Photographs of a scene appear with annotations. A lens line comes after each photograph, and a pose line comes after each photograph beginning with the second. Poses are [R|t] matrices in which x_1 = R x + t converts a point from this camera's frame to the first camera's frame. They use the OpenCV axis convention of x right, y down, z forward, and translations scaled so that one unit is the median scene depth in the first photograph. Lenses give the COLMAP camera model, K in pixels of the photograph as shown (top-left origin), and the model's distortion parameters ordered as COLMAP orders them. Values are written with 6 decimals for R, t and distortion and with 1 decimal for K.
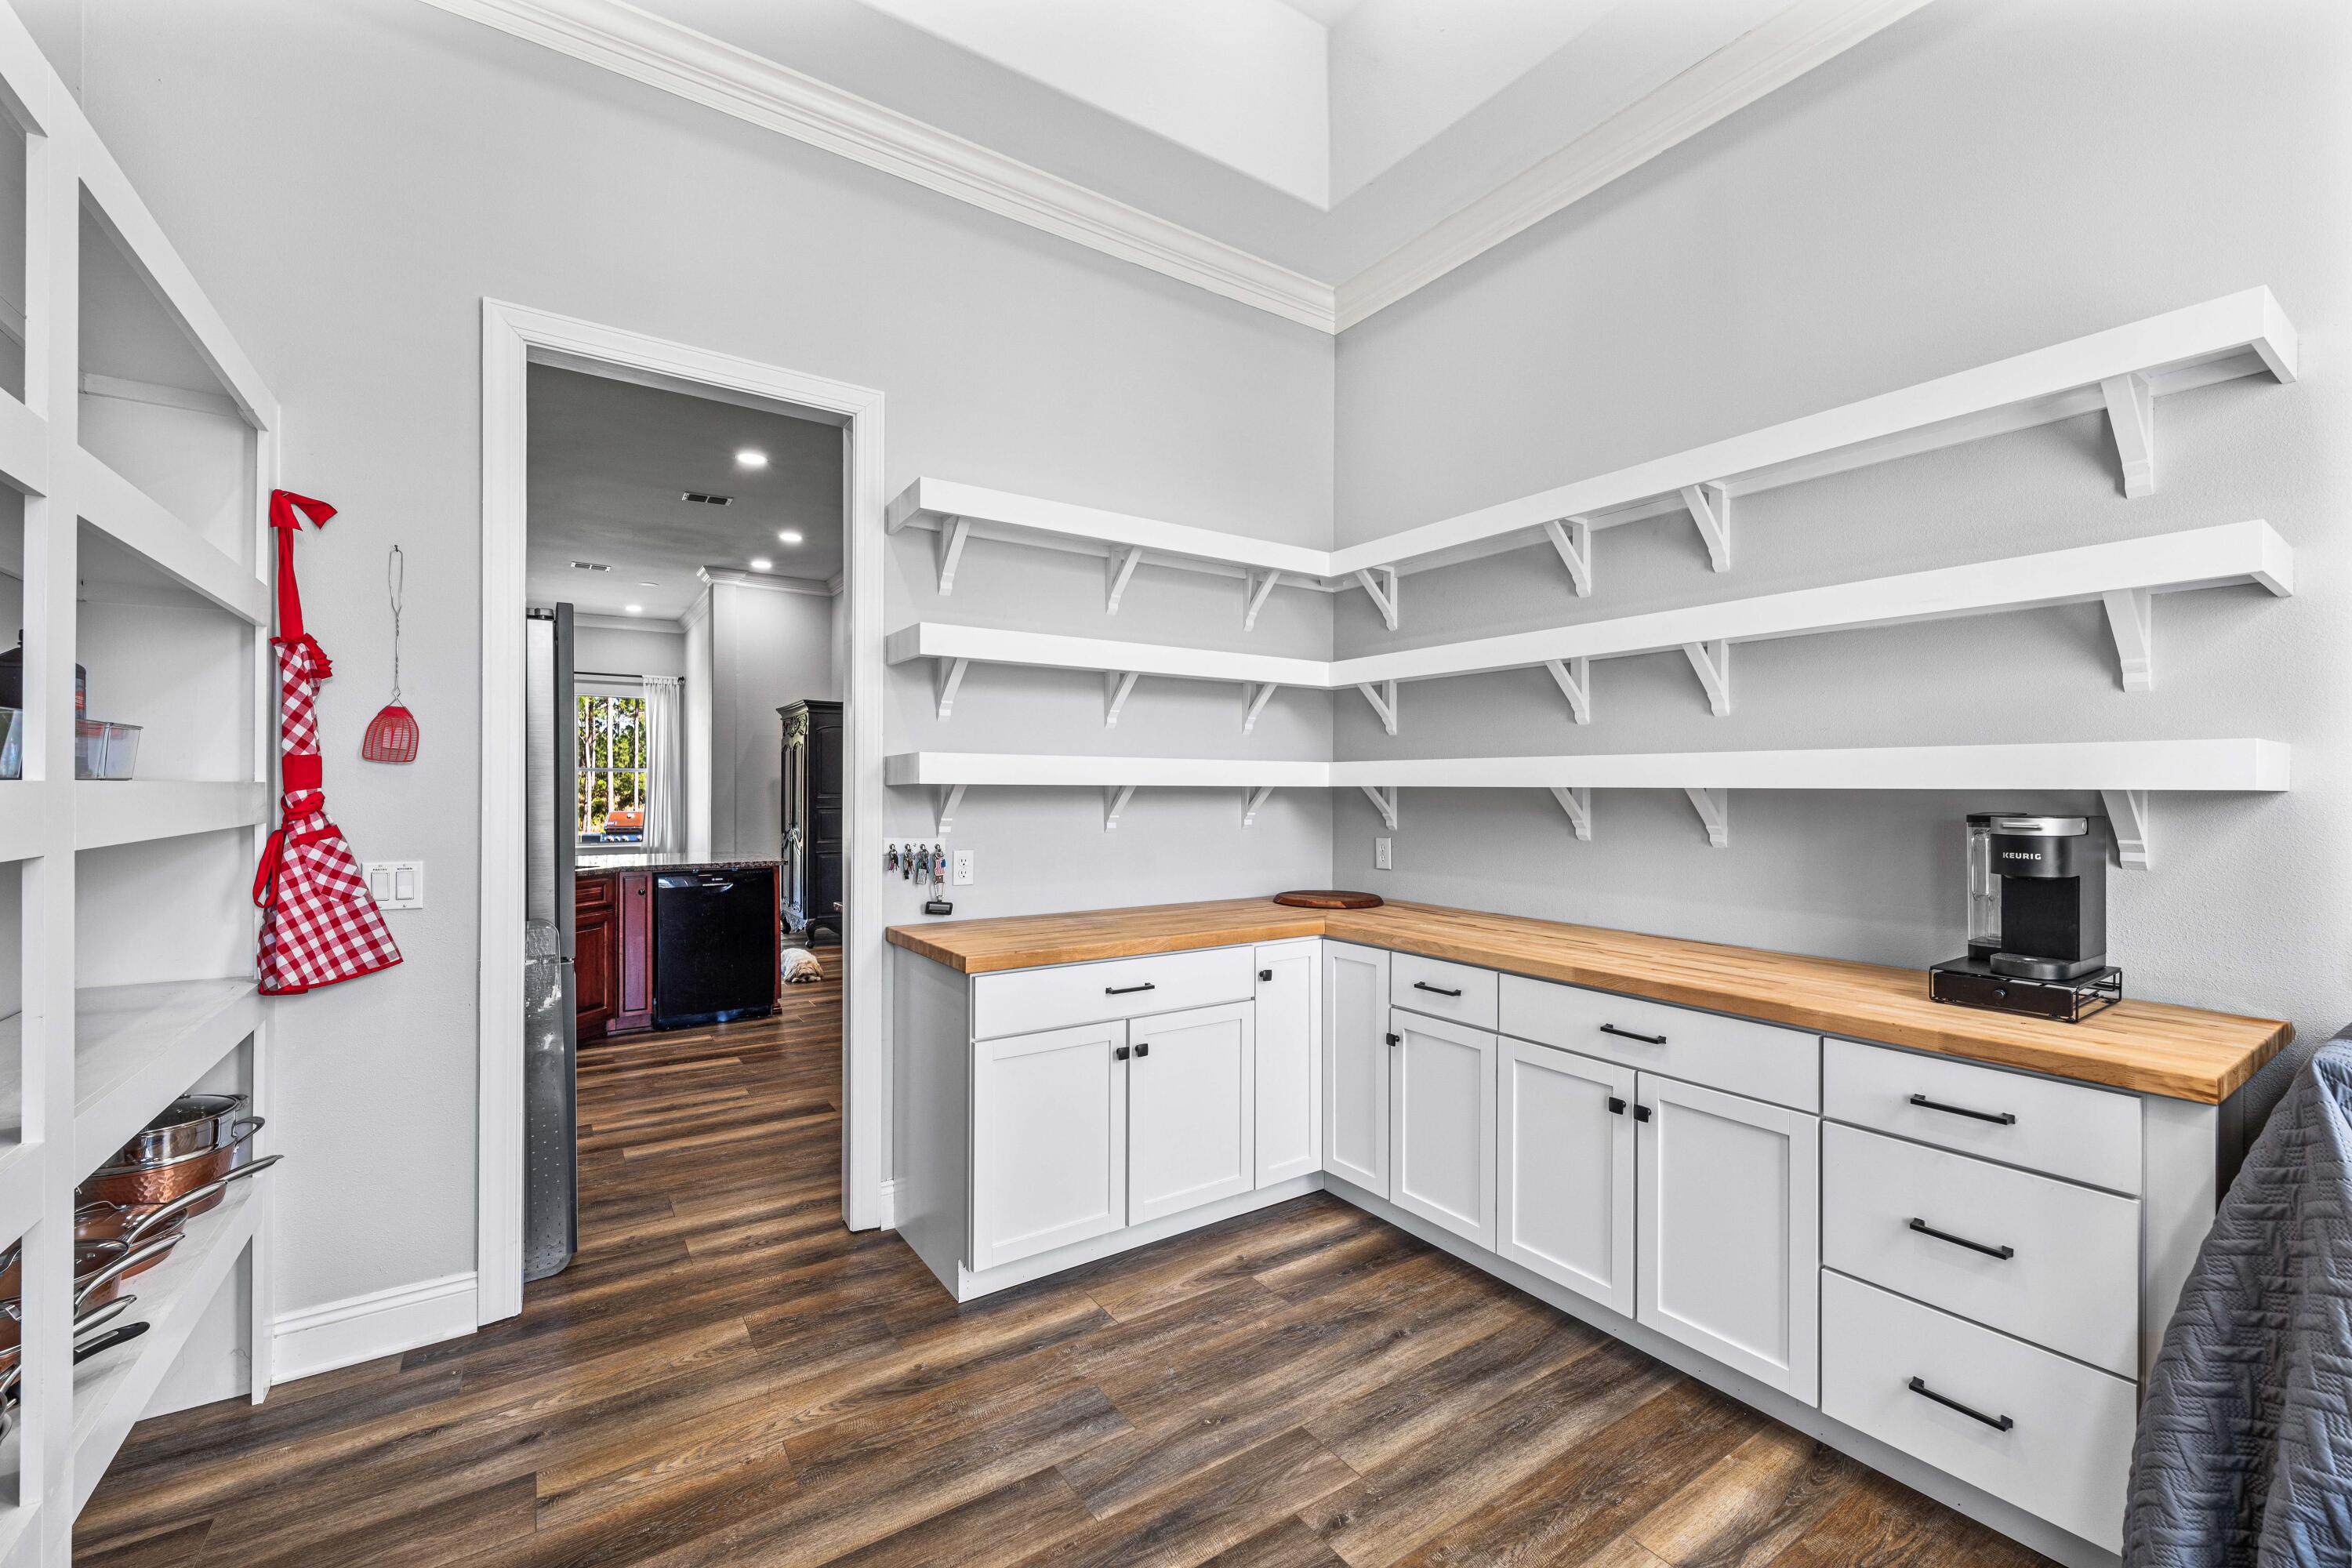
lens RADIAL K [[970.8, 0, 1176.0], [0, 970.8, 784.0], [0, 0, 1]] dist [0.002845, 0.000158]
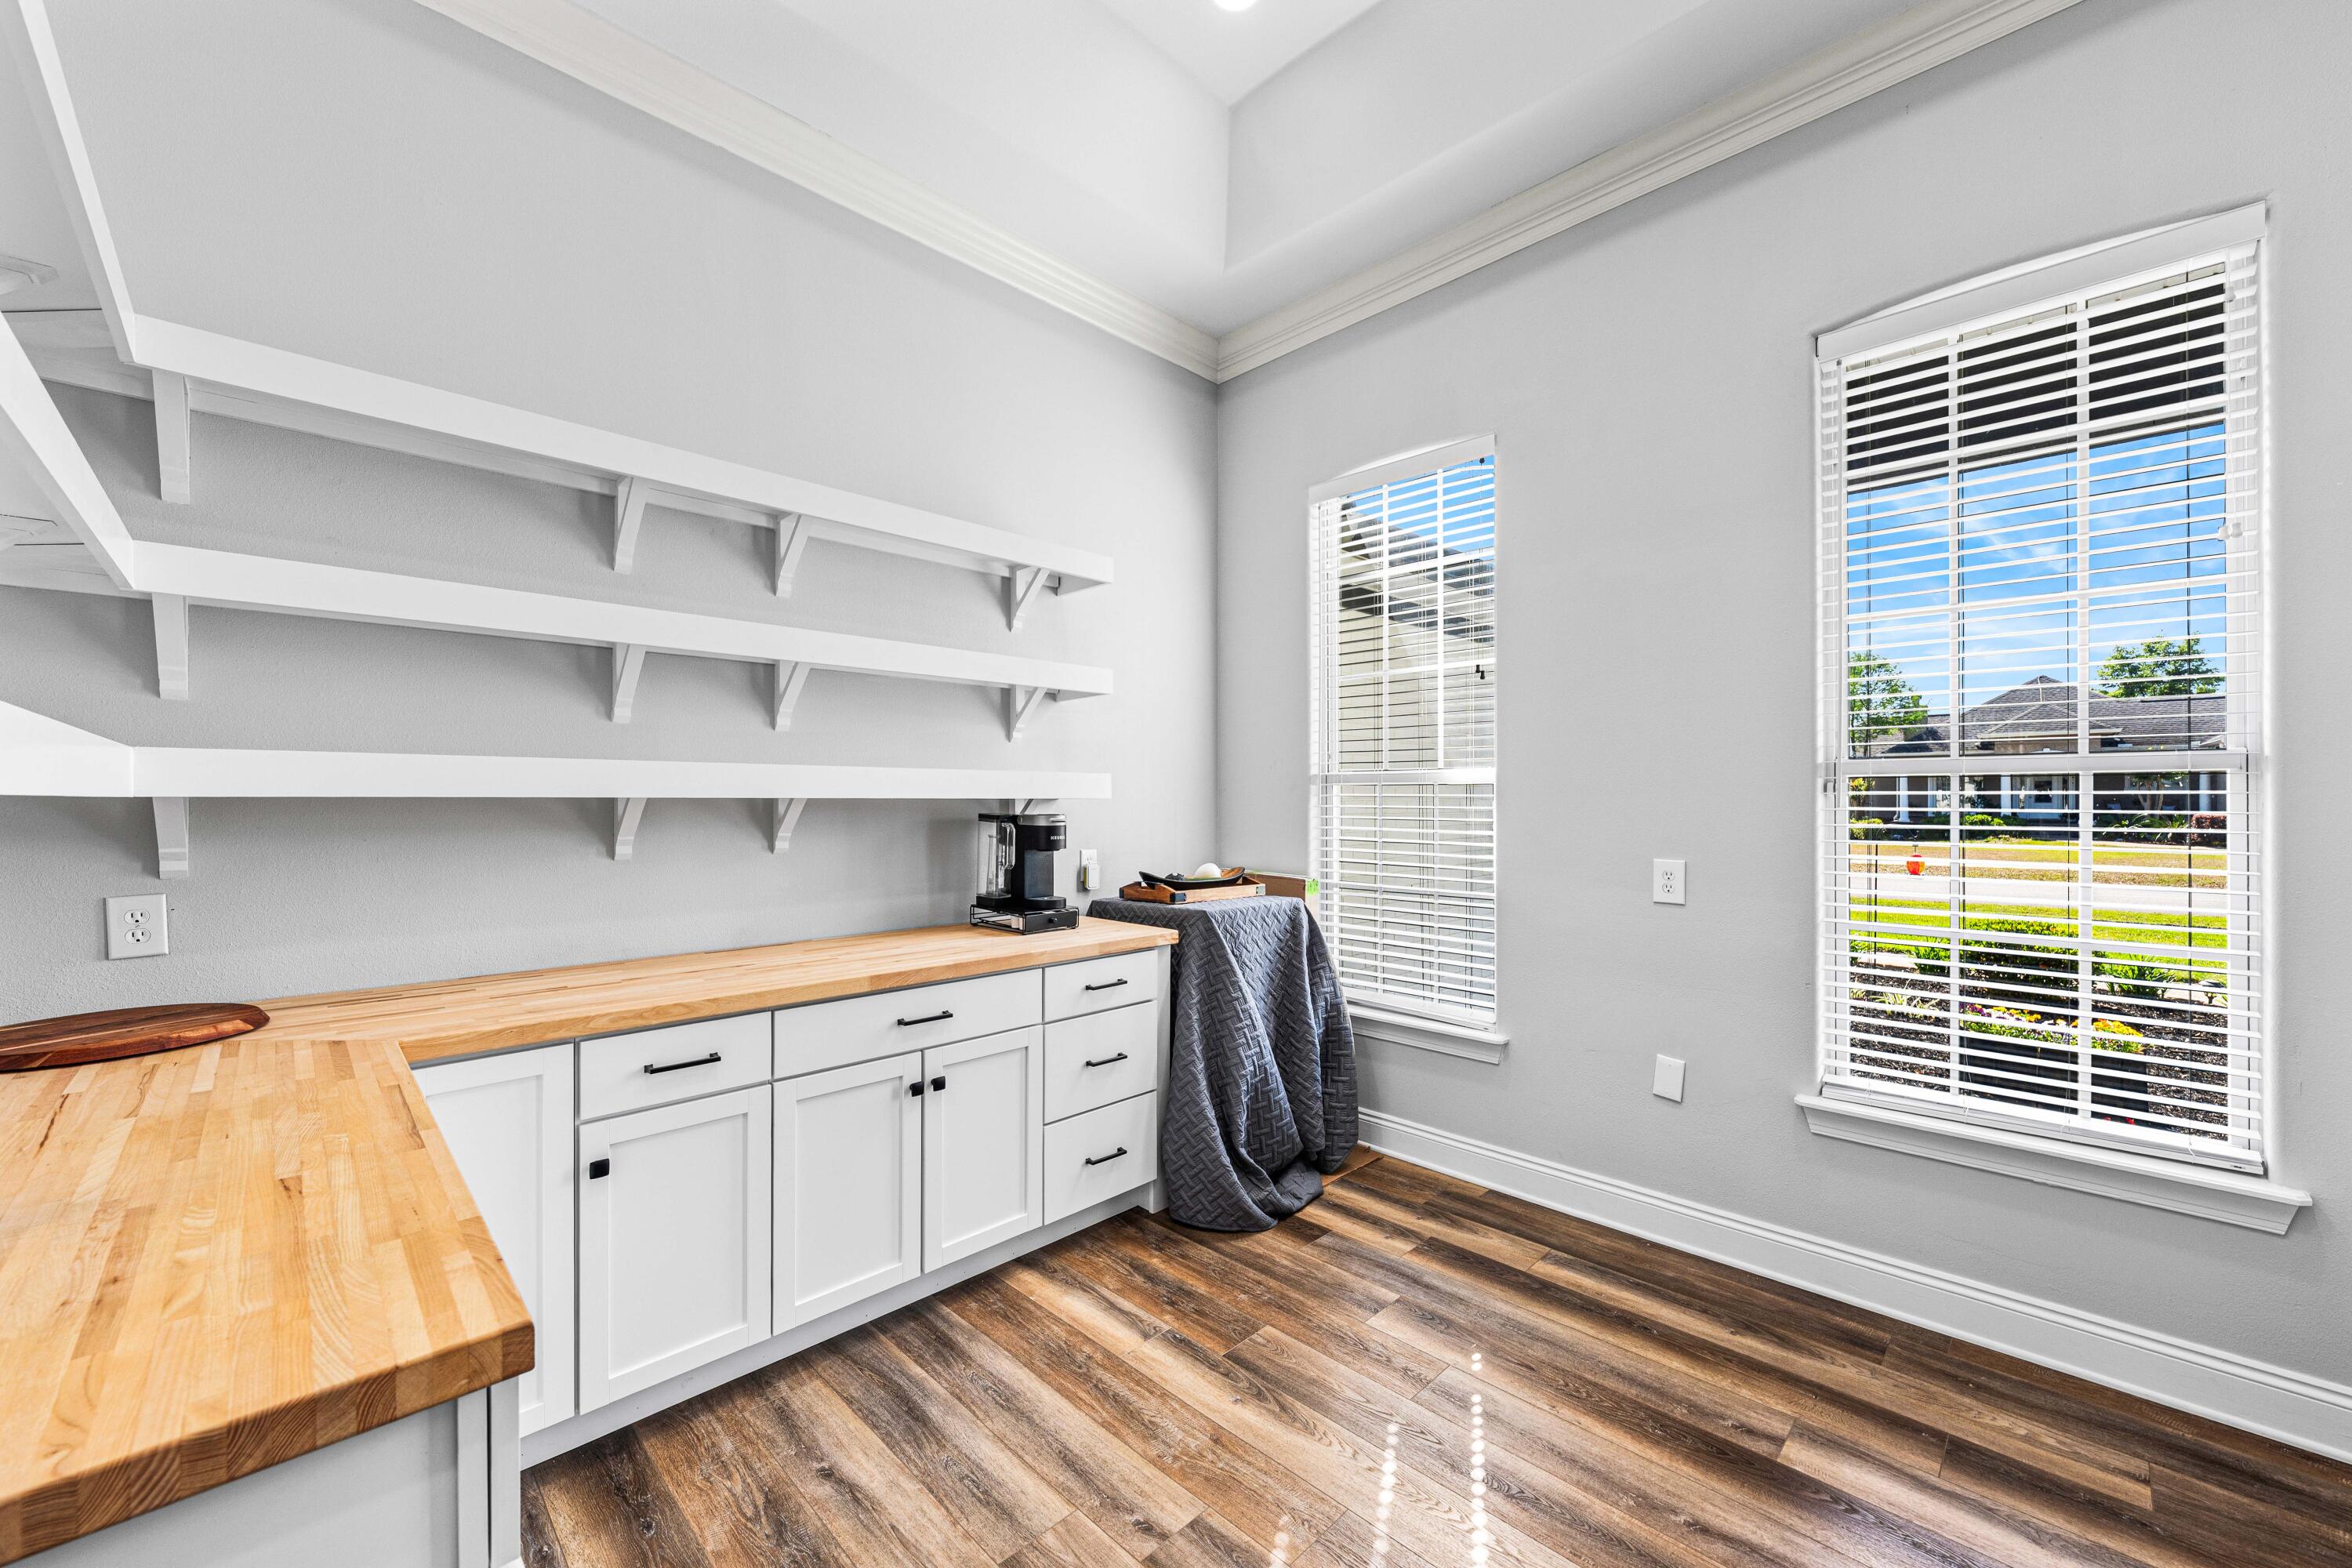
lens RADIAL K [[910.6, 0, 1177.6], [0, 910.6, 788.4], [0, 0, 1]] dist [-0.000613, -0.000044]
pose [[-0.191188, 0.003258, 0.981548, -0.612874], [0.000220, 0.999995, -0.003276, -0.003318], [-0.981553, -0.000411, -0.191188, 0.912556]]
